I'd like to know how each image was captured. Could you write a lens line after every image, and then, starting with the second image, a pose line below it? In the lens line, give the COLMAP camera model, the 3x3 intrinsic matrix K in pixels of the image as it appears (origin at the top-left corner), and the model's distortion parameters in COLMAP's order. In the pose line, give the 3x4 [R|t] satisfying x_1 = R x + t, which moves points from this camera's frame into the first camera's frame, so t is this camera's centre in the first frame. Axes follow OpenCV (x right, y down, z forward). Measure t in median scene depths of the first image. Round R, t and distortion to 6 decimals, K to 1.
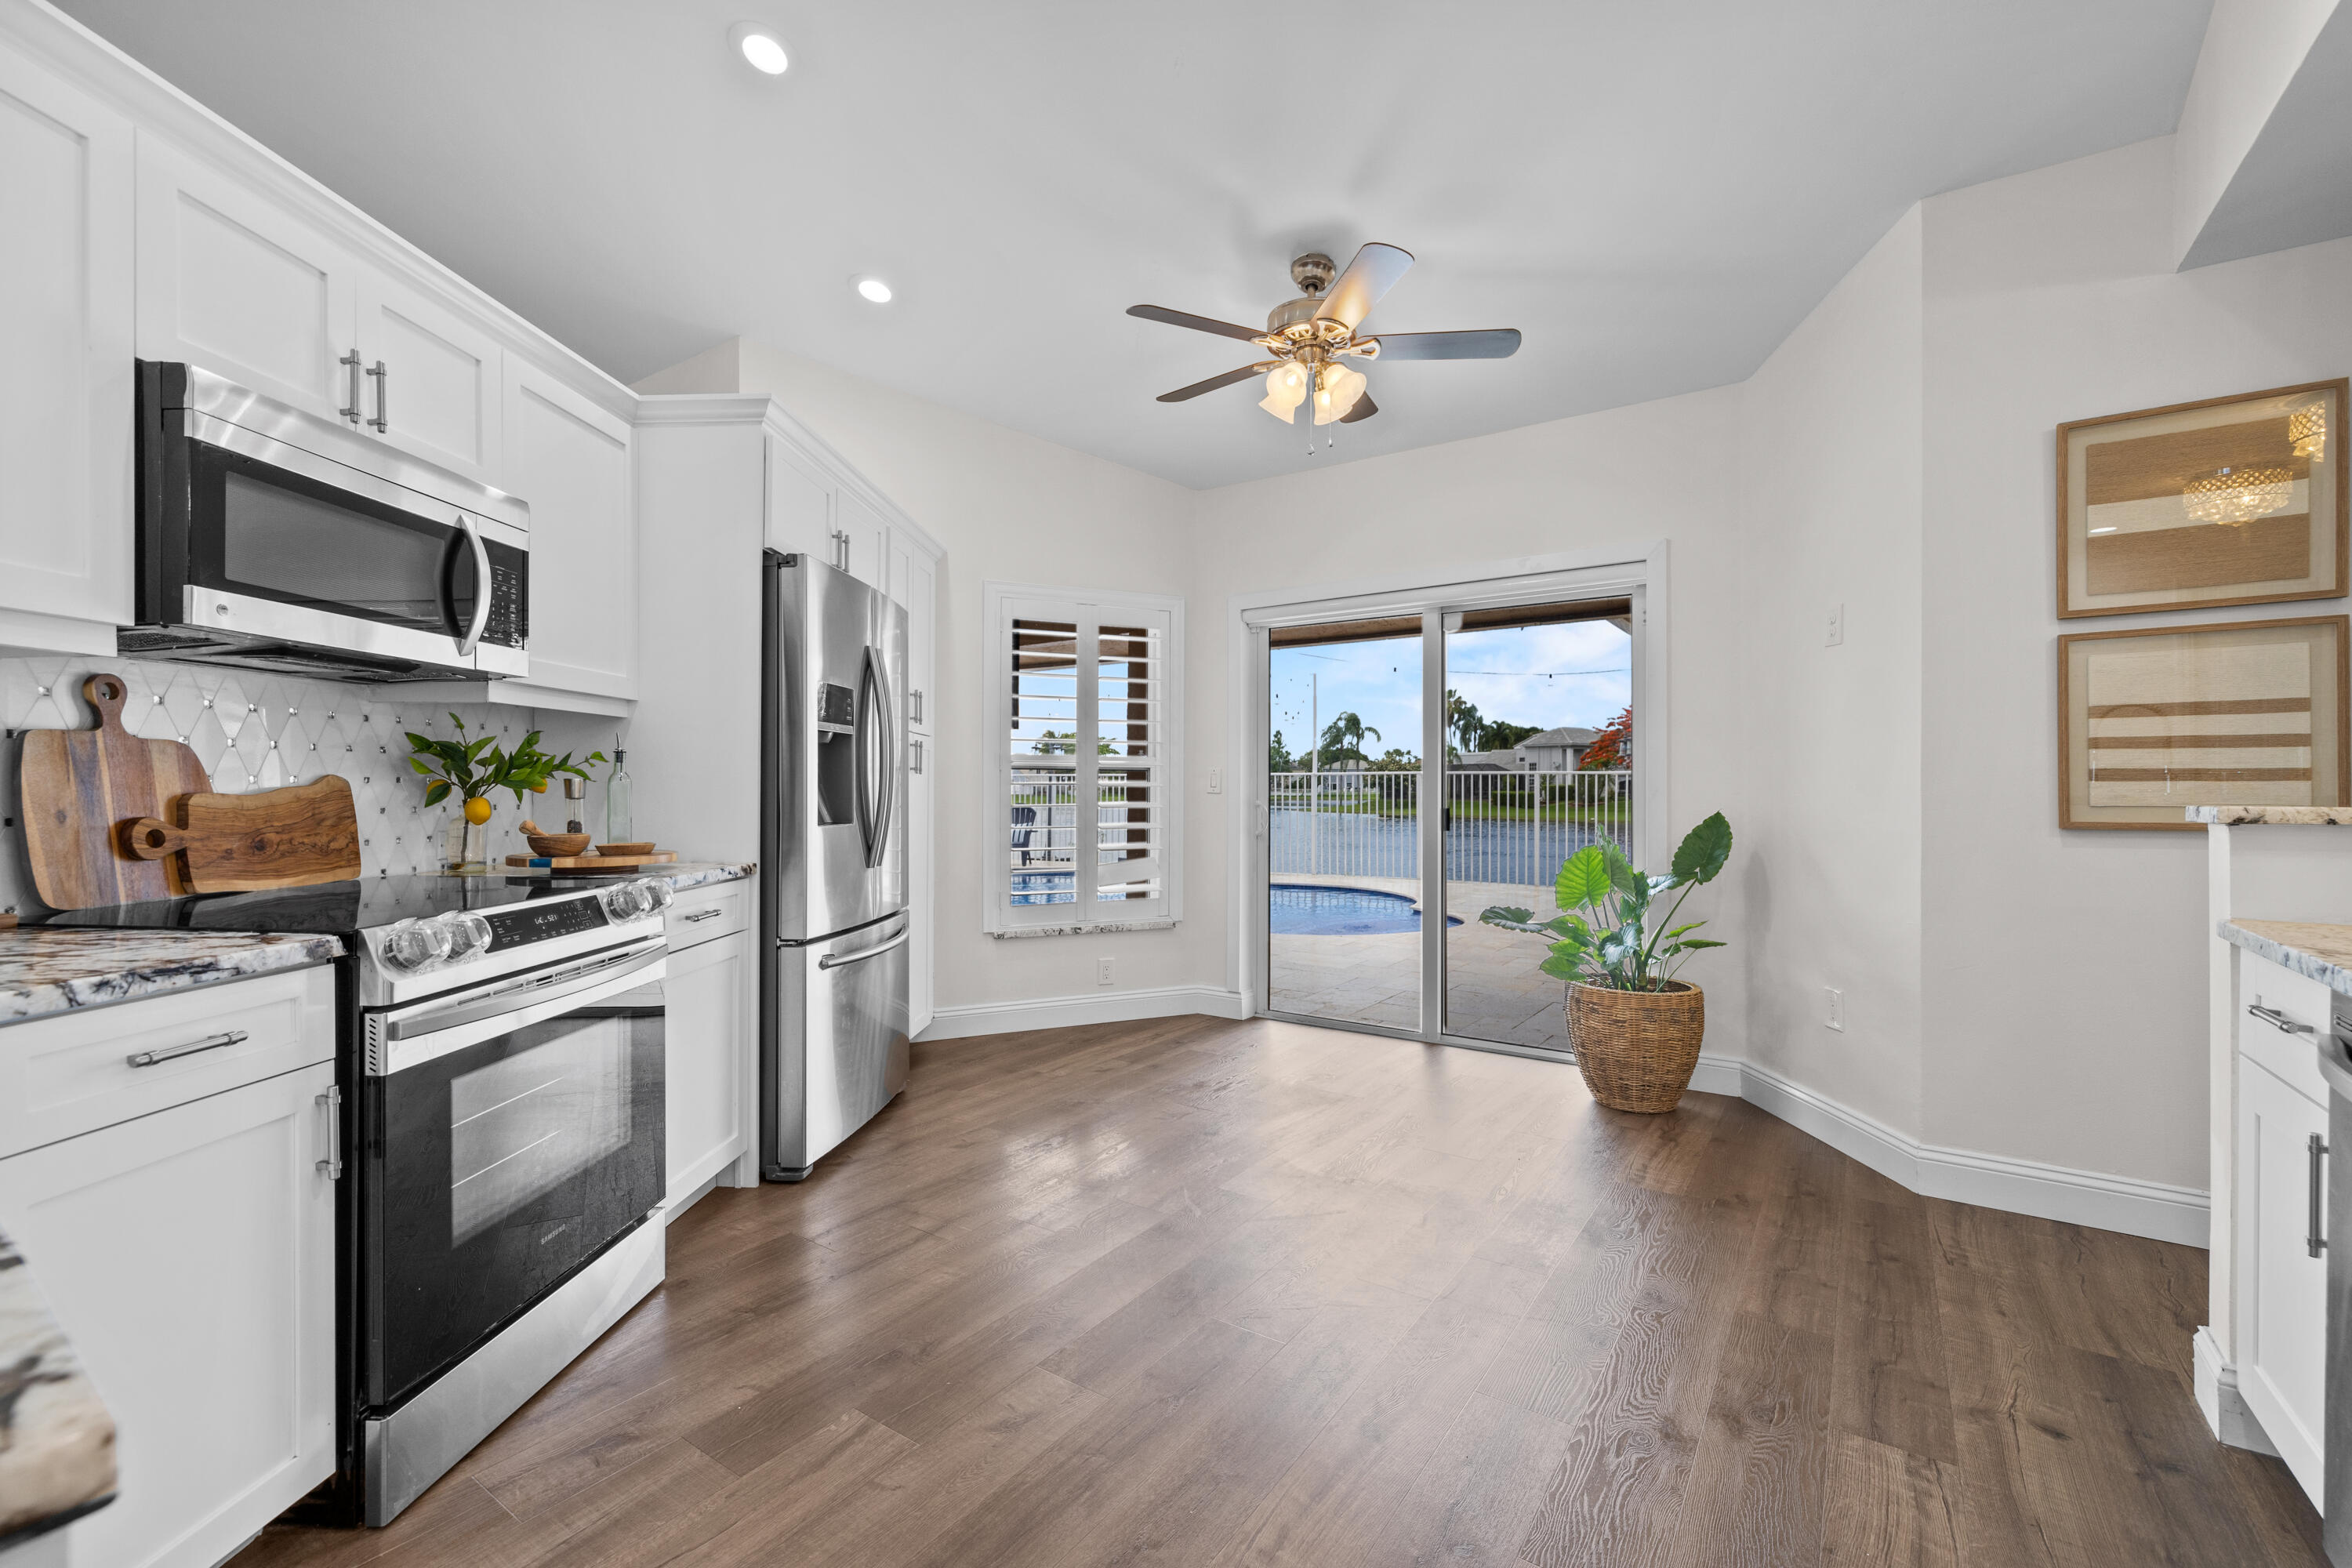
lens RADIAL K [[1004.5, 0, 1162.9], [0, 1004.5, 776.6], [0, 0, 1]] dist [0.000294, -0.000050]
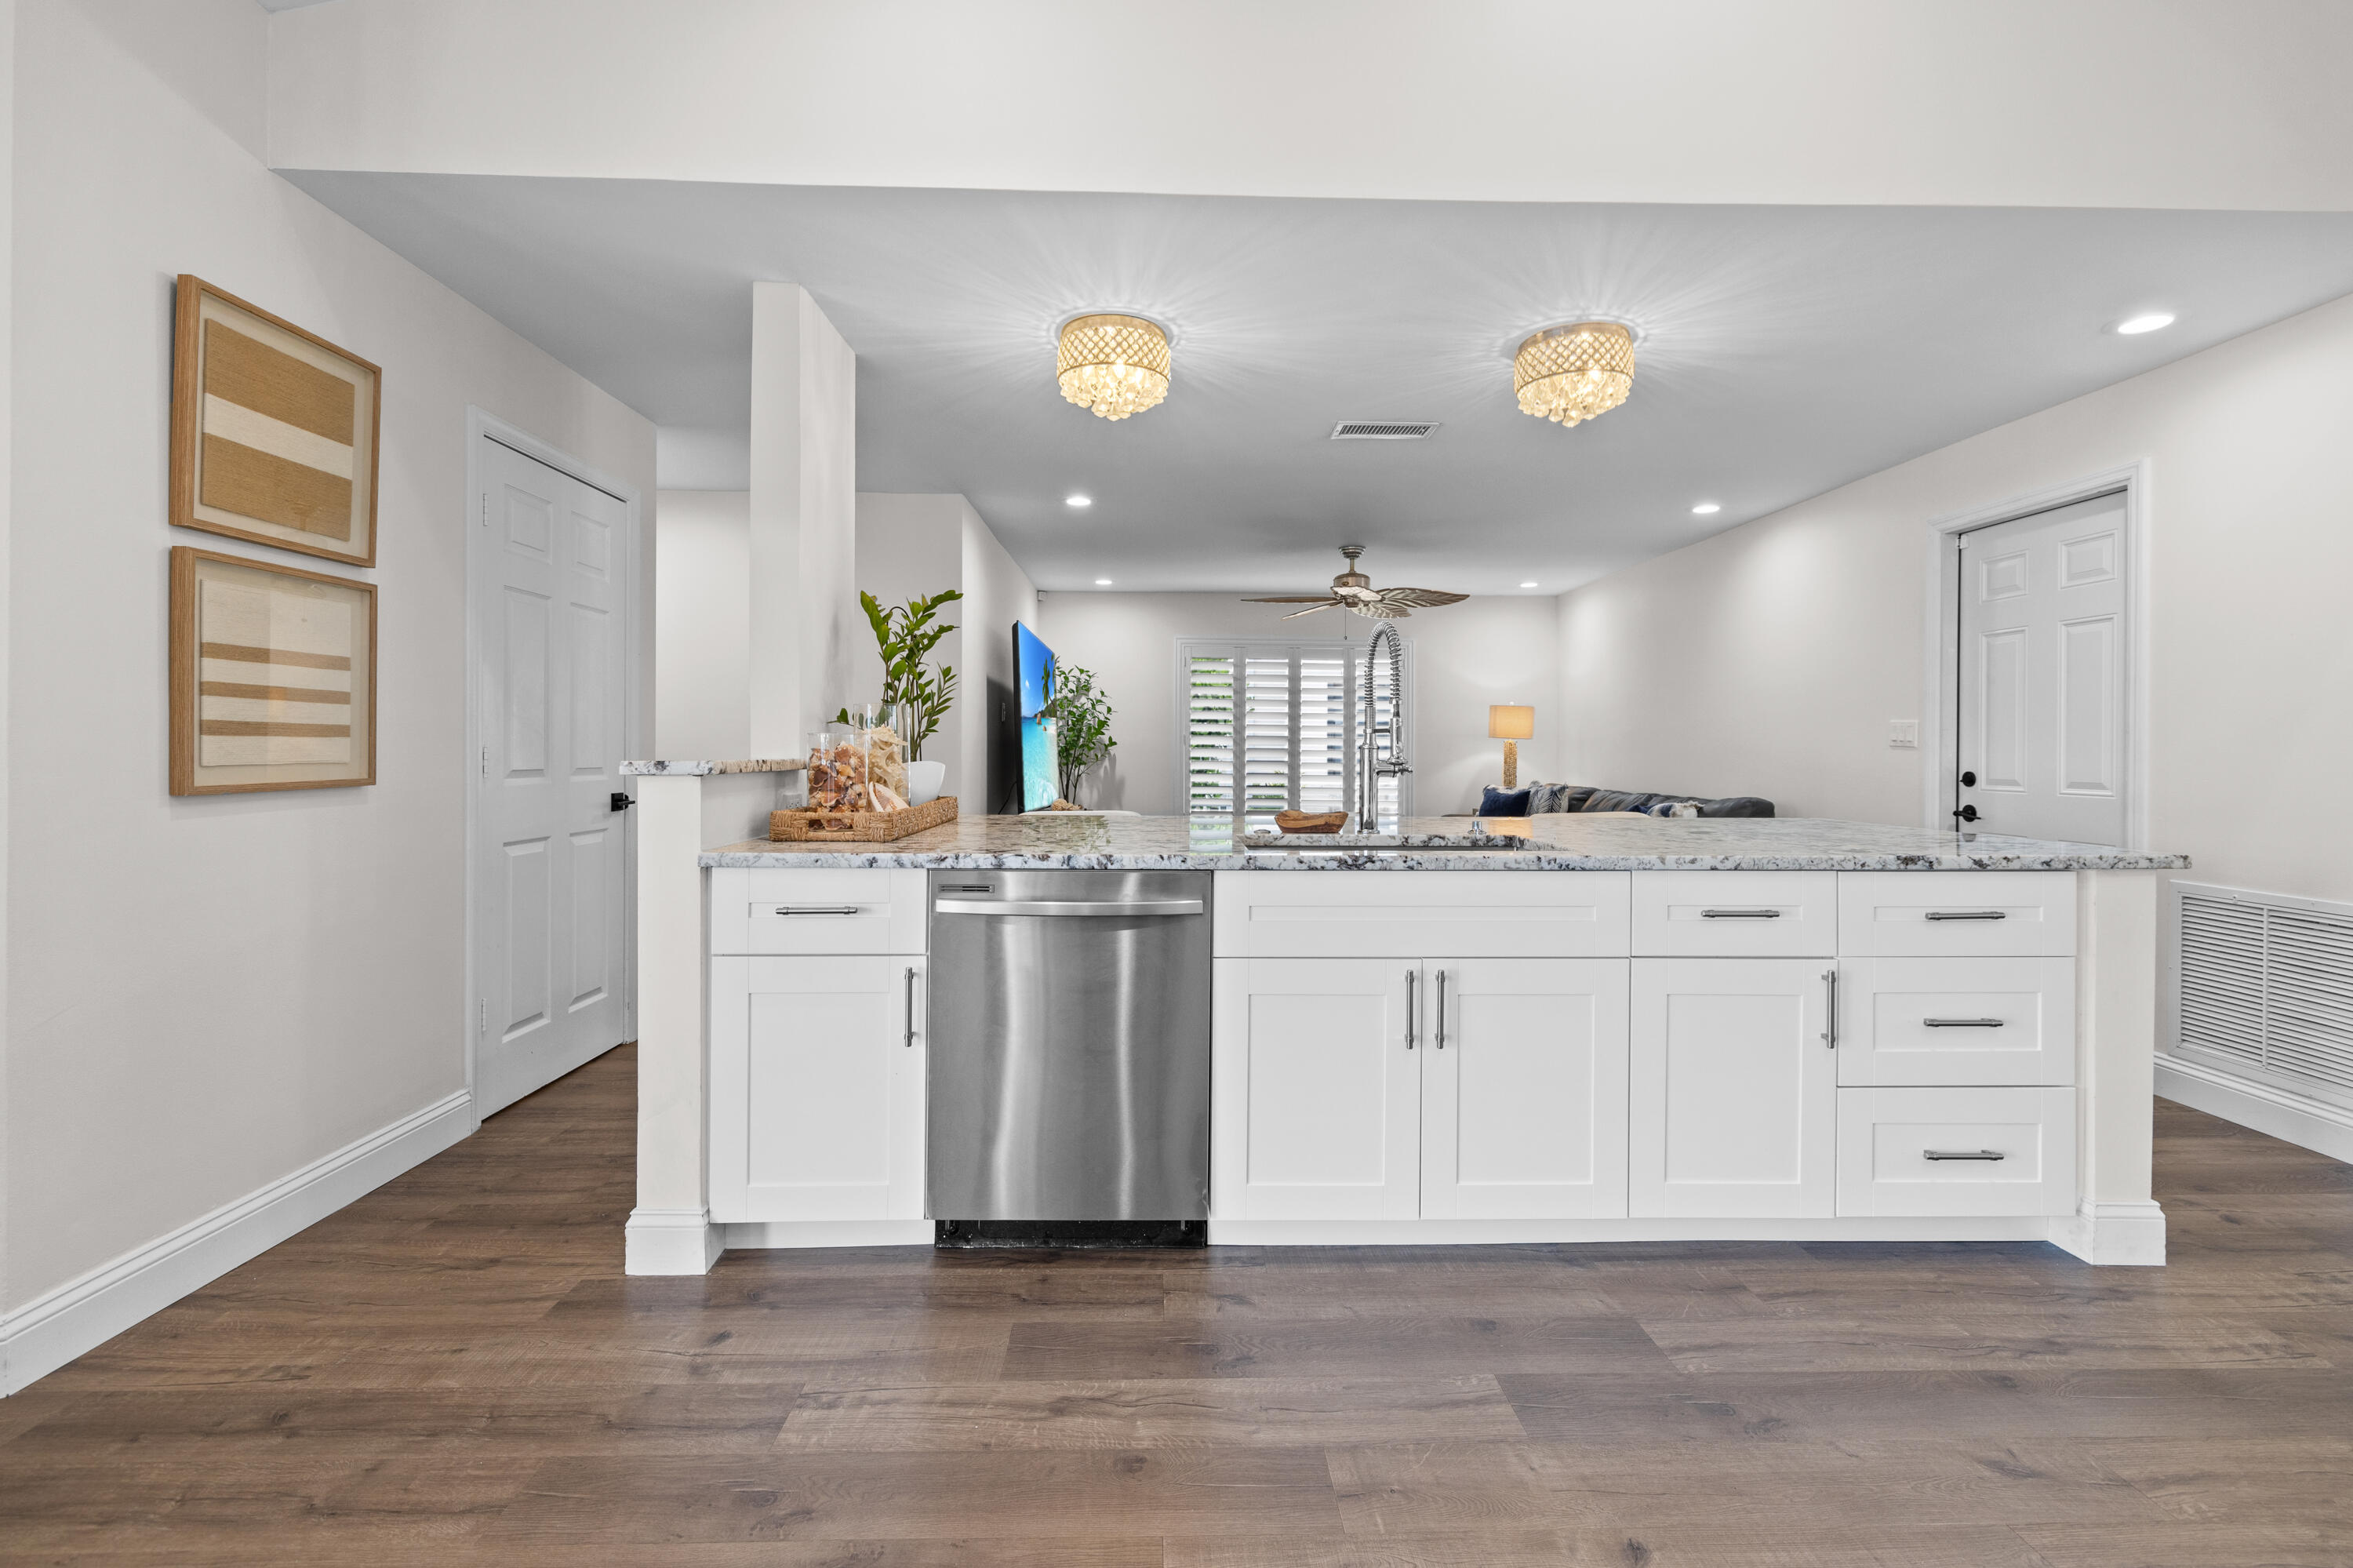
lens RADIAL K [[1004.9, 0, 1176.6], [0, 1004.9, 746.9], [0, 0, 1]] dist [0.000294, -0.000050]
pose [[-0.595545, -0.002198, 0.803319, -0.191426], [-0.013245, 0.999887, -0.007083, 0.009002], [-0.803213, -0.014858, -0.595507, 0.854746]]
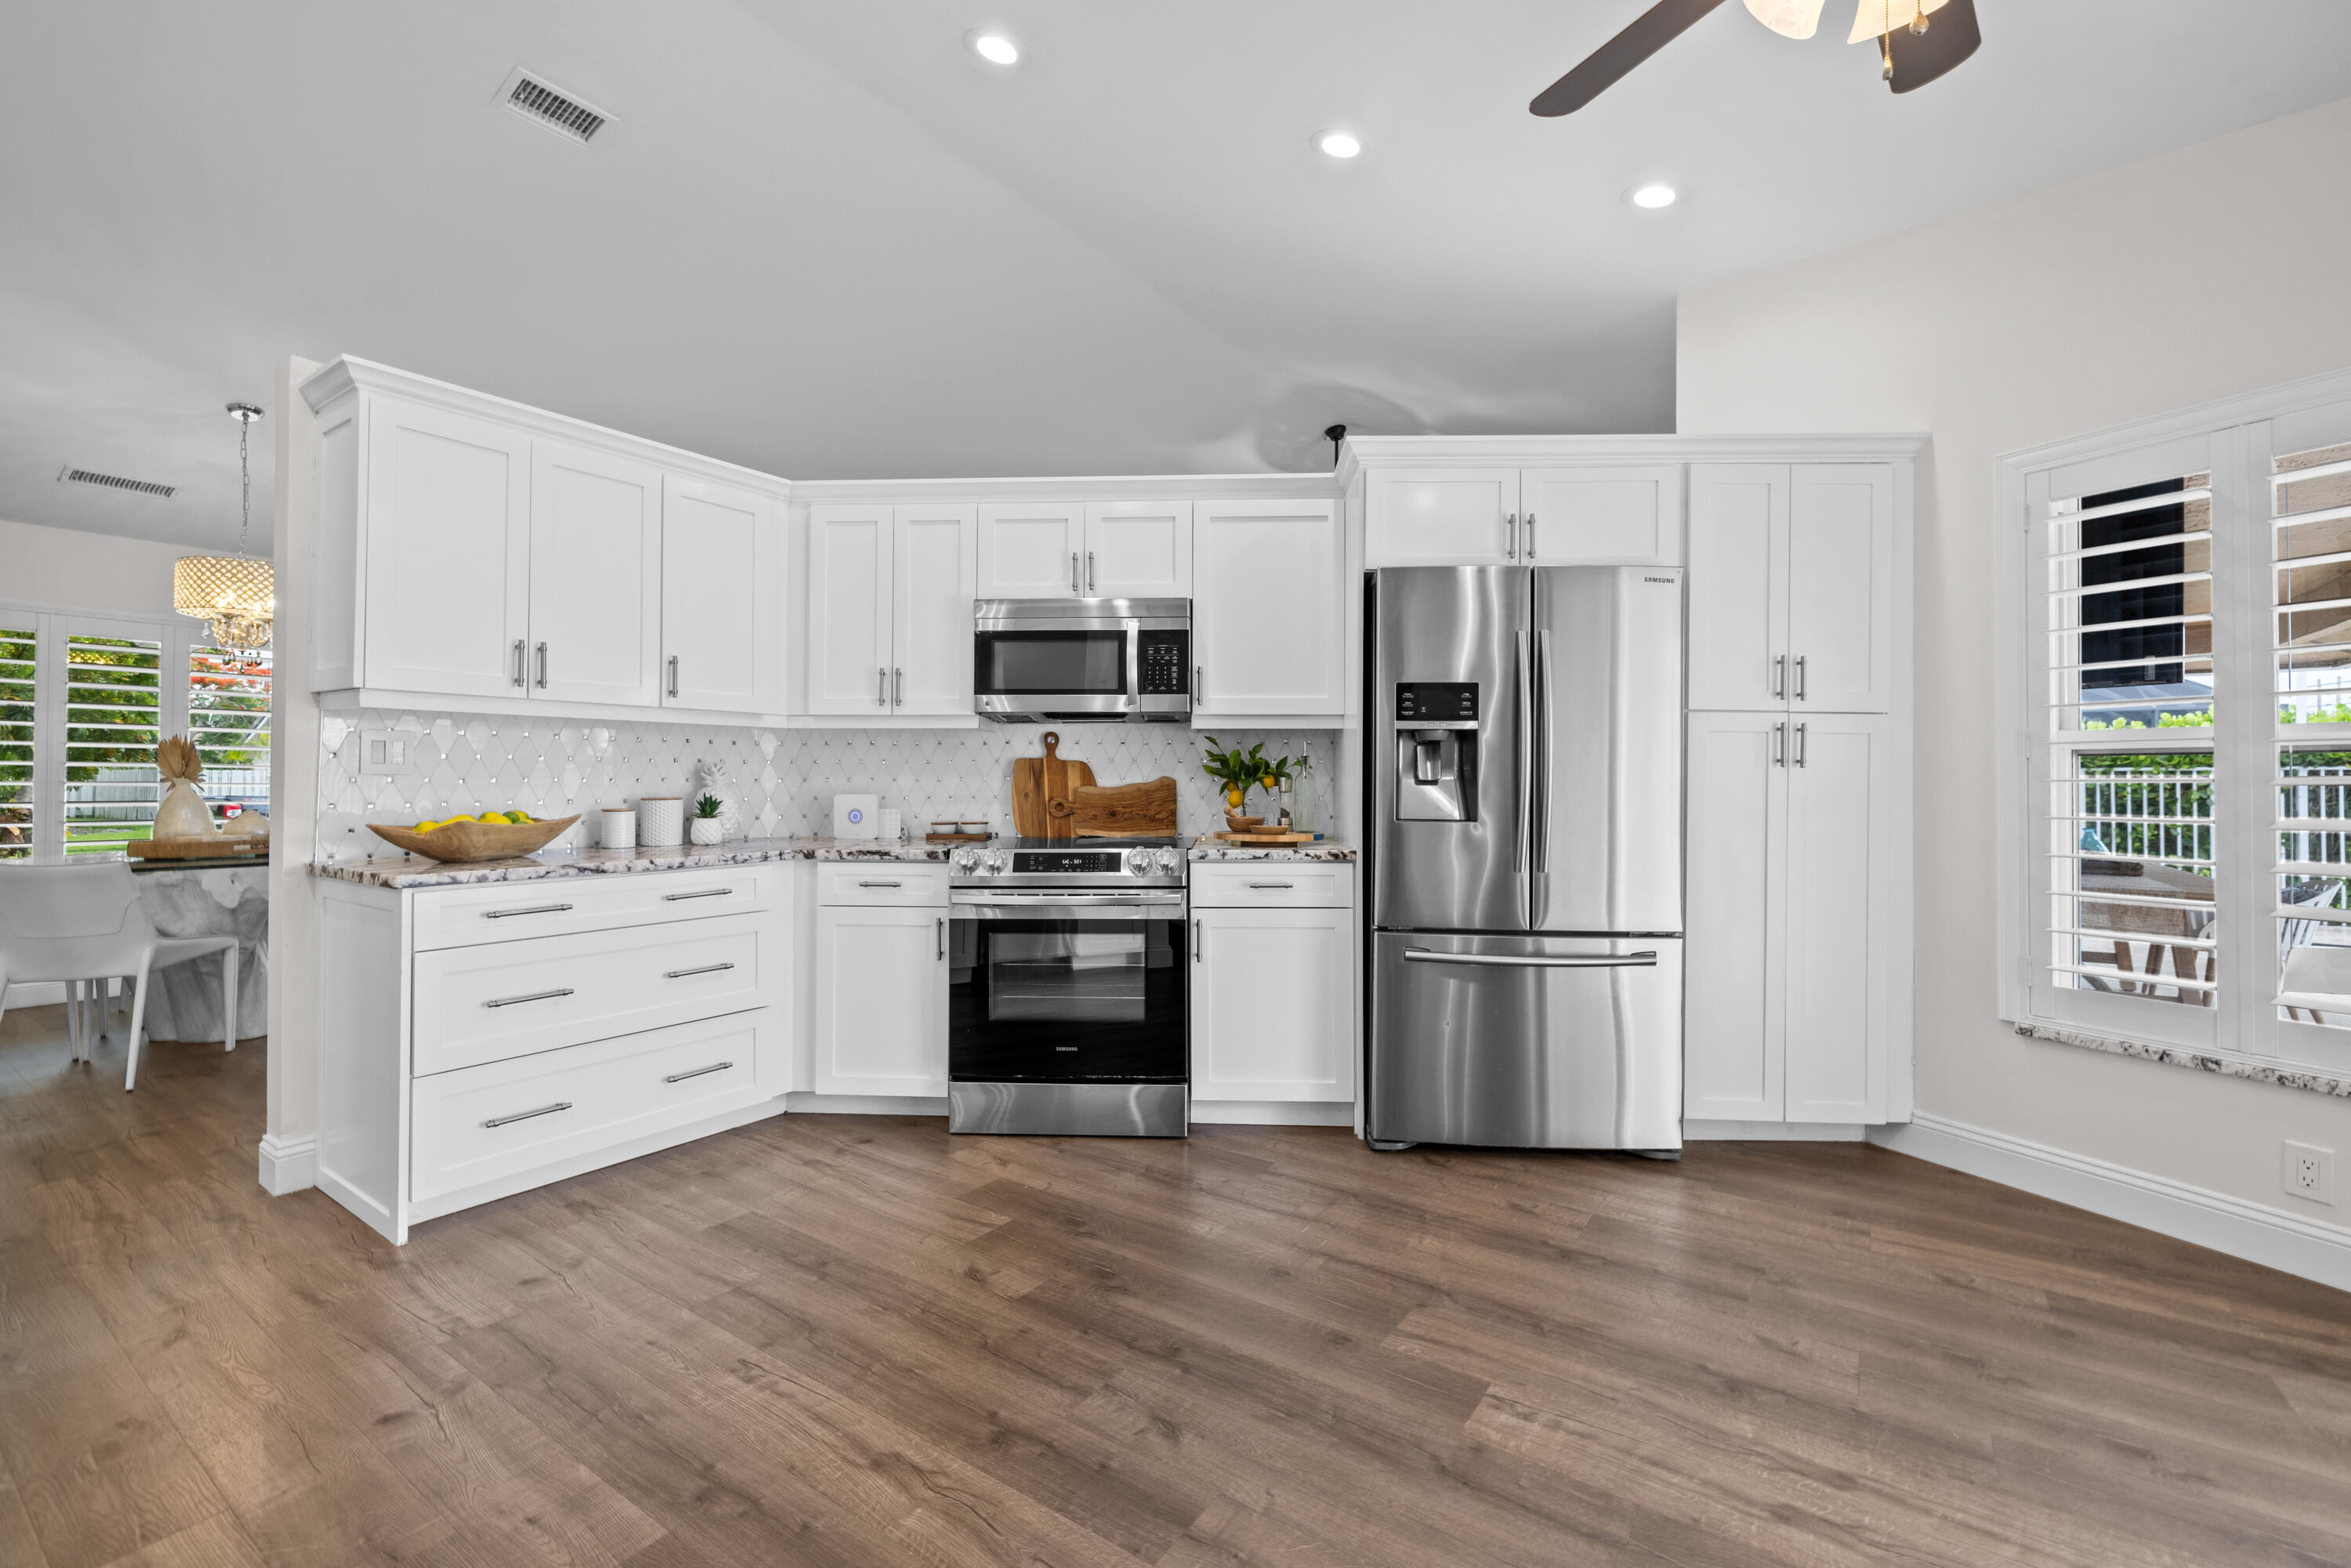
lens RADIAL K [[1004.0, 0, 1179.5], [0, 1004.0, 770.9], [0, 0, 1]] dist [0.000294, -0.000050]
pose [[0.004955, -0.014042, -0.999889, 0.786361], [0.006890, 0.999878, -0.014007, 0.011107], [0.999964, -0.006820, 0.005051, 0.859185]]
